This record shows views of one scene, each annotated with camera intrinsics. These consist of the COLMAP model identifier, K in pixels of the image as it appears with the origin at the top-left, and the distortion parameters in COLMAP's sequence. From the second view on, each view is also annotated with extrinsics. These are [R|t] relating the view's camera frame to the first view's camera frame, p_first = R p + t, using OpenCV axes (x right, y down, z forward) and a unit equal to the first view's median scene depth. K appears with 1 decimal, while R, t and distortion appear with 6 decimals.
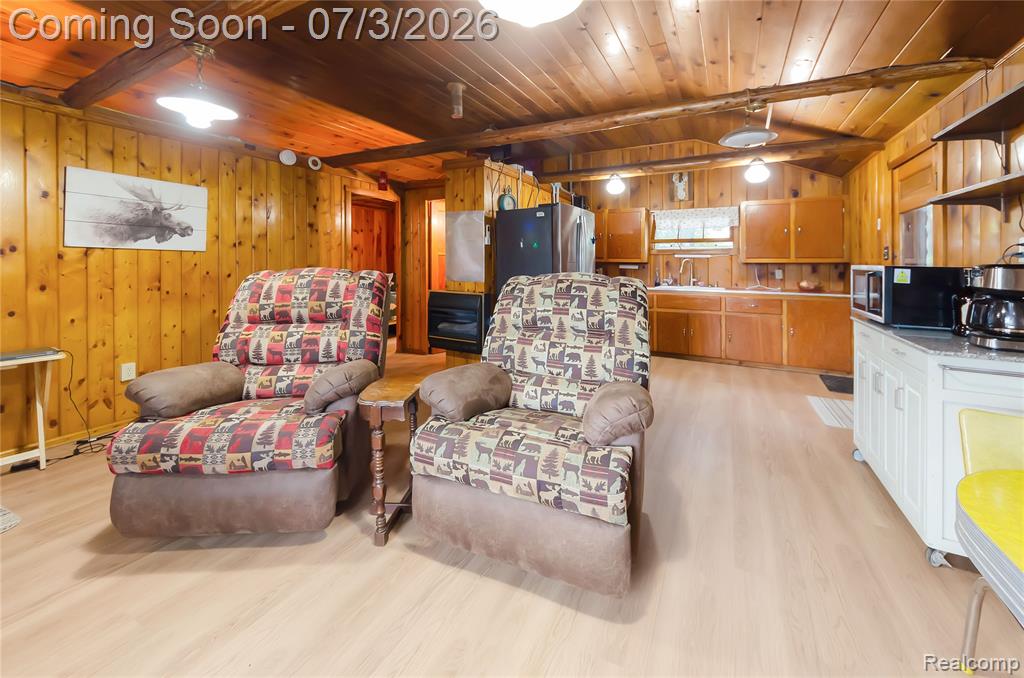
lens RADIAL K [[394.1, 0, 513.1], [0, 394.1, 259.2], [0, 0, 1]] dist [-0.001471, -0.002925]
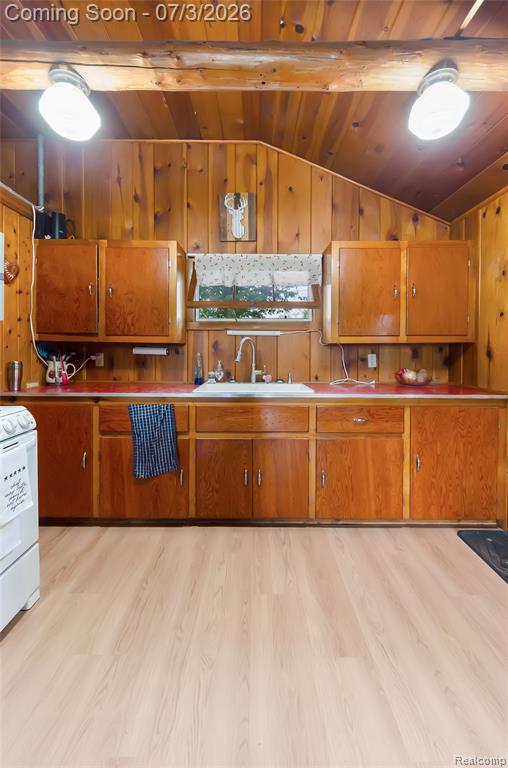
lens RADIAL K [[336.0, 0, 270.6], [0, 336.0, 350.3], [0, 0, 1]] dist [-0.000614, -0.000249]
pose [[0.876328, -0.007290, 0.481660, 0.252661], [-0.003767, 0.999751, 0.021986, 0.008933], [-0.481701, -0.021082, 0.876082, 0.592987]]
